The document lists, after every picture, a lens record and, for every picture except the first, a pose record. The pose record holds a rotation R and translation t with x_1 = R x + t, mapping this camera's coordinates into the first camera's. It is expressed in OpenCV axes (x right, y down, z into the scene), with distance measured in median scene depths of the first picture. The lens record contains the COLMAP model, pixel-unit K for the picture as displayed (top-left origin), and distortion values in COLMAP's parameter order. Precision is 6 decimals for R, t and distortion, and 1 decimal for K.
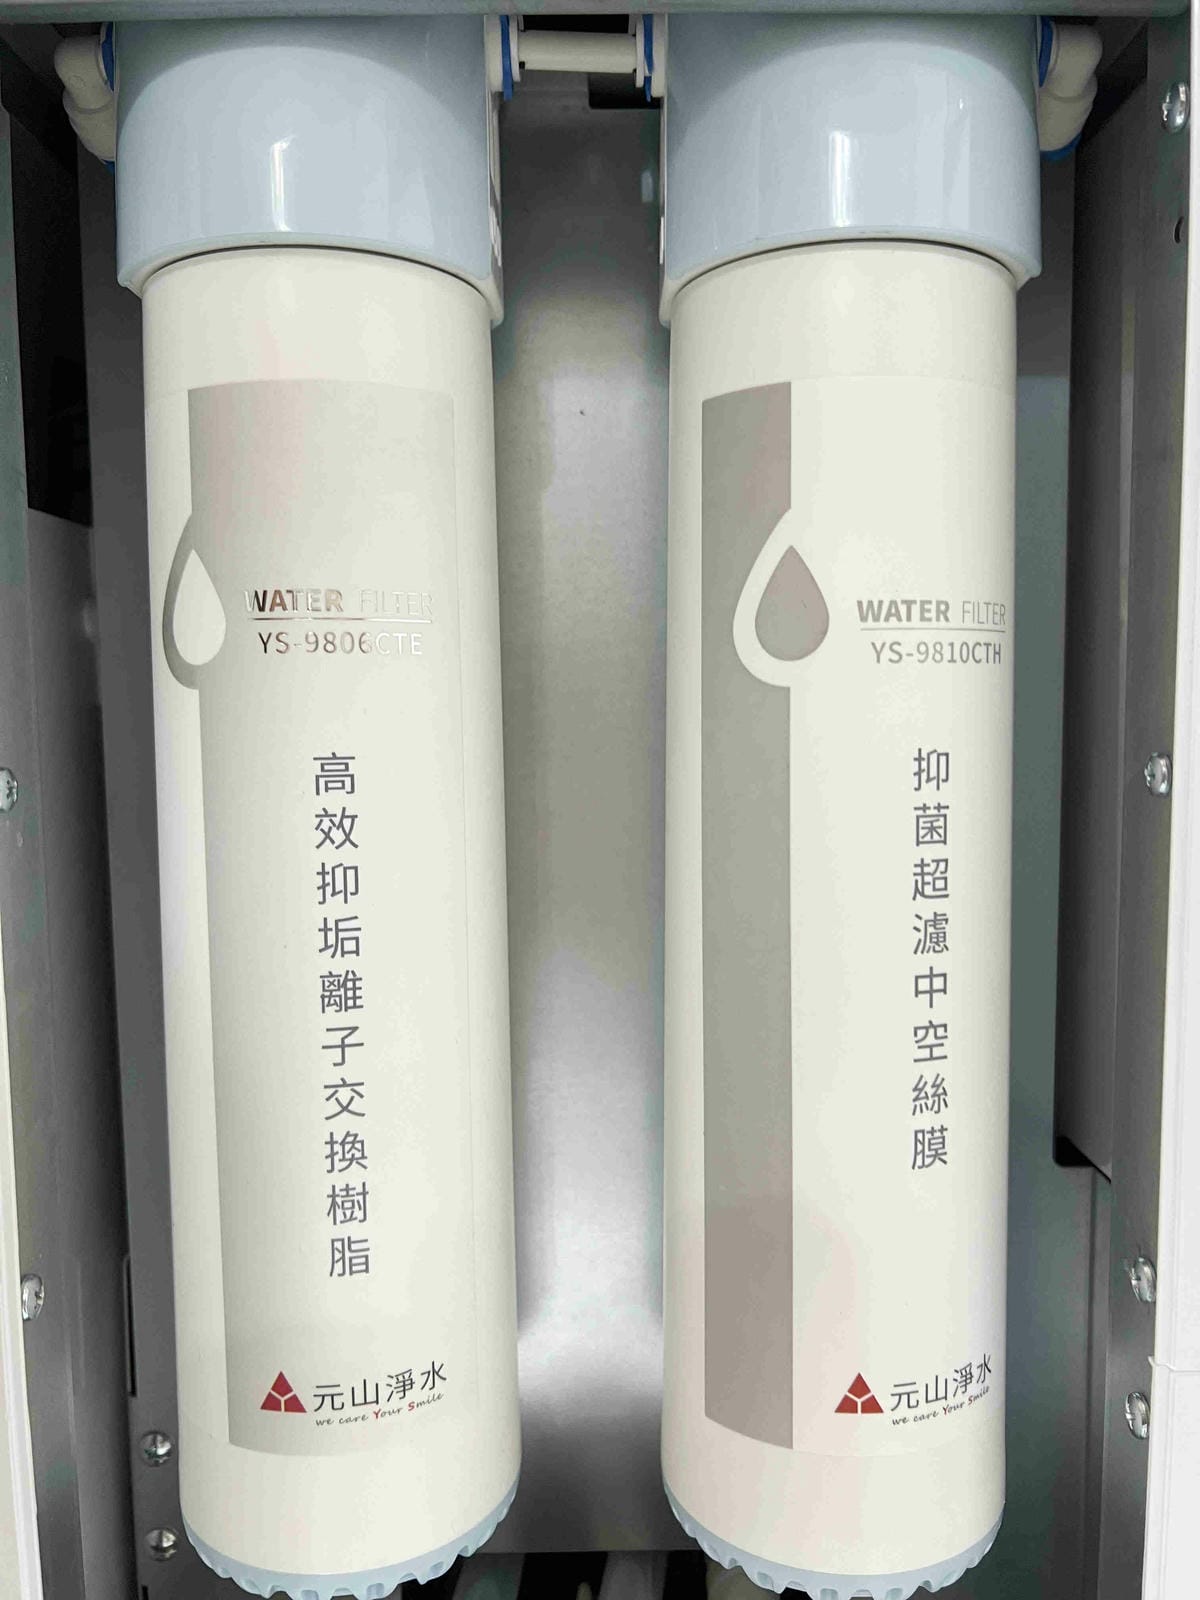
lens RADIAL K [[1312.8, 0, 600.0], [0, 1312.8, 800.0], [0, 0, 1]] dist [0.006751, -0.014068]
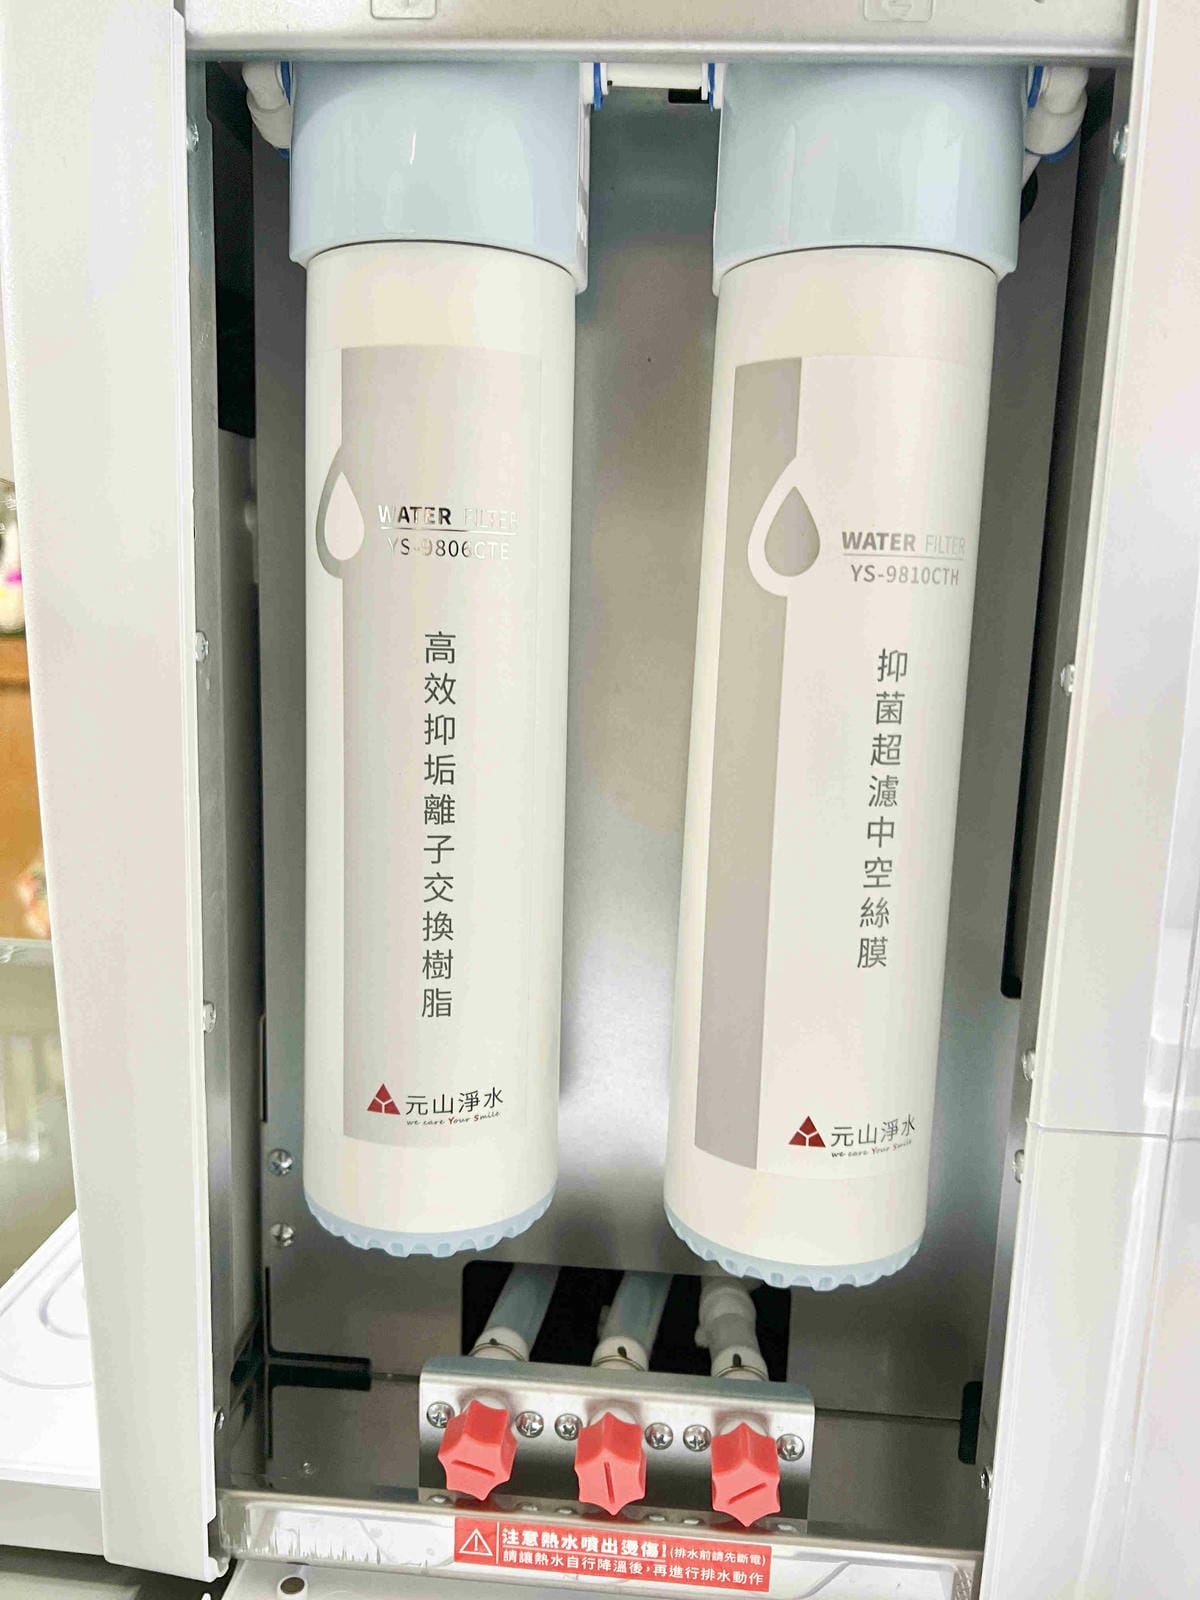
lens RADIAL K [[1285.8, 0, 580.5], [0, 1285.8, 804.2], [0, 0, 1]] dist [0.098747, -0.170554]
pose [[0.995463, 0.056848, -0.076296, 0.049351], [-0.050210, 0.995006, 0.086268, 0.018236], [0.080819, -0.082046, 0.993346, -0.307083]]
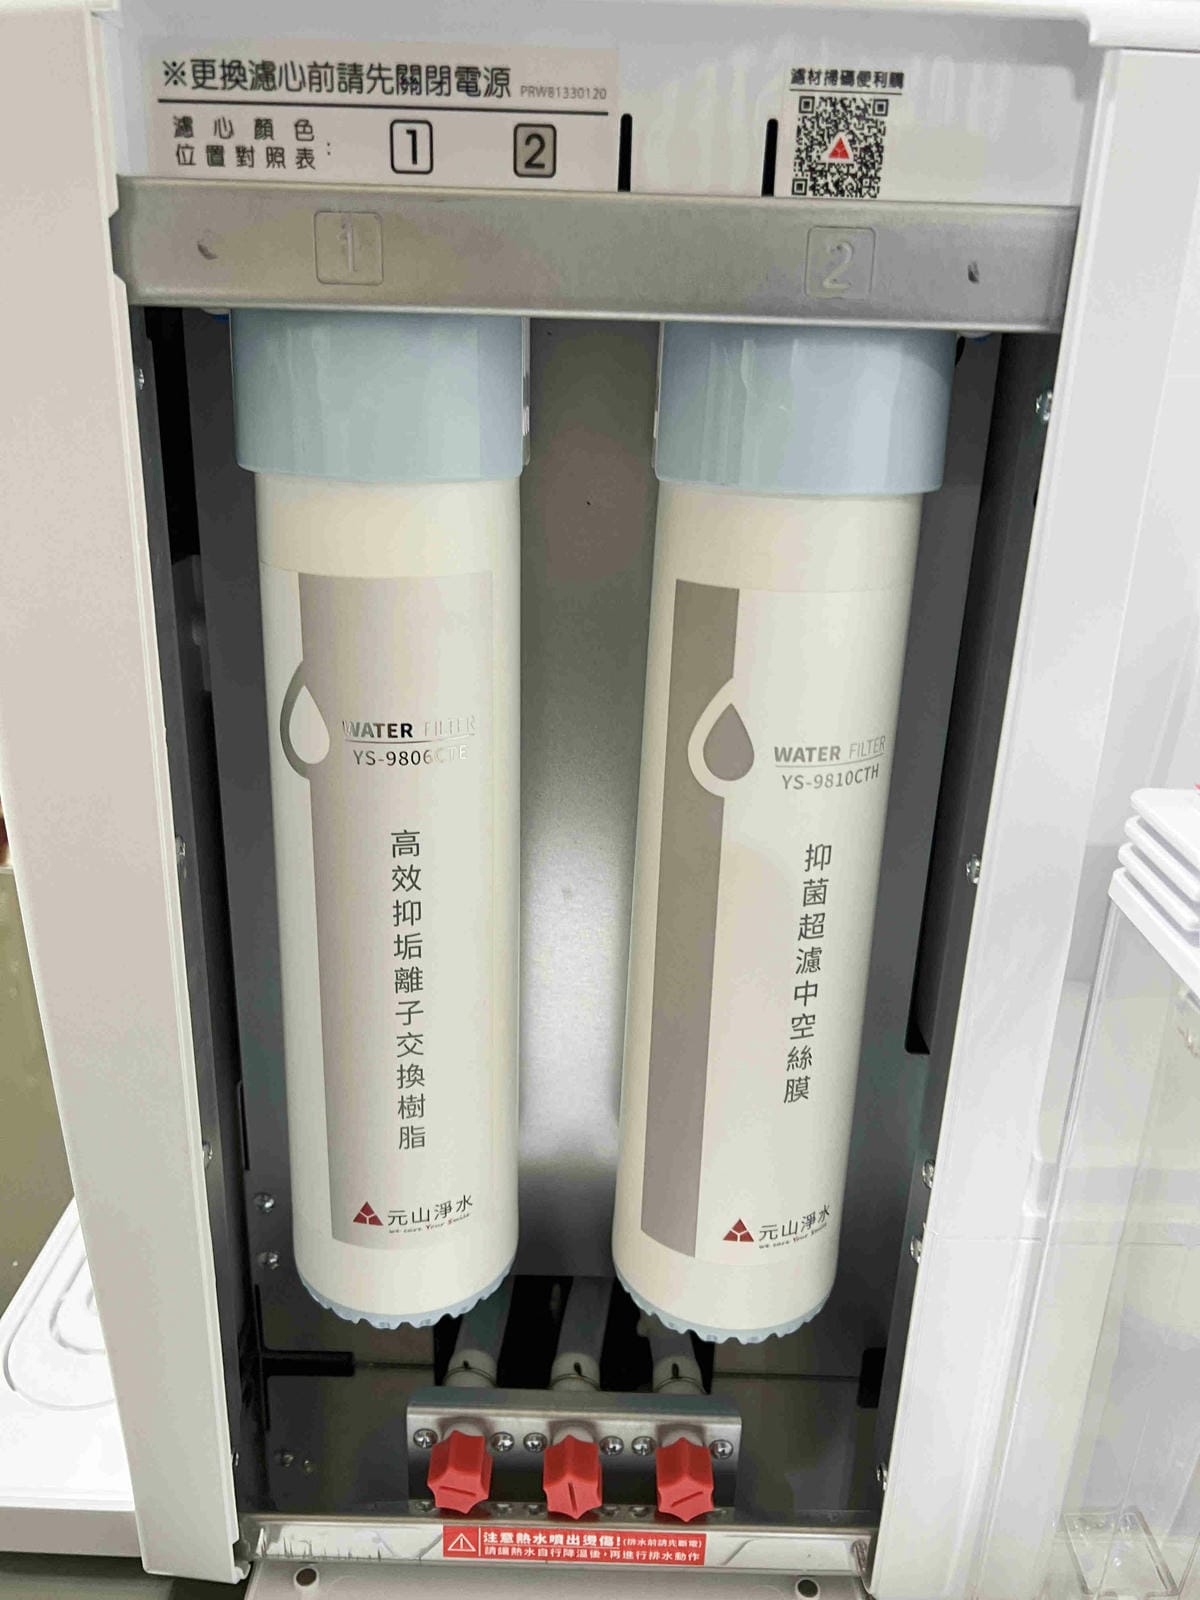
lens RADIAL K [[1285.8, 0, 580.5], [0, 1285.8, 804.2], [0, 0, 1]] dist [0.098747, -0.170554]
pose [[0.999184, 0.040344, 0.001921, -0.013687], [-0.039382, 0.962591, 0.268082, -0.442639], [0.008967, -0.267939, 0.963394, -0.349475]]
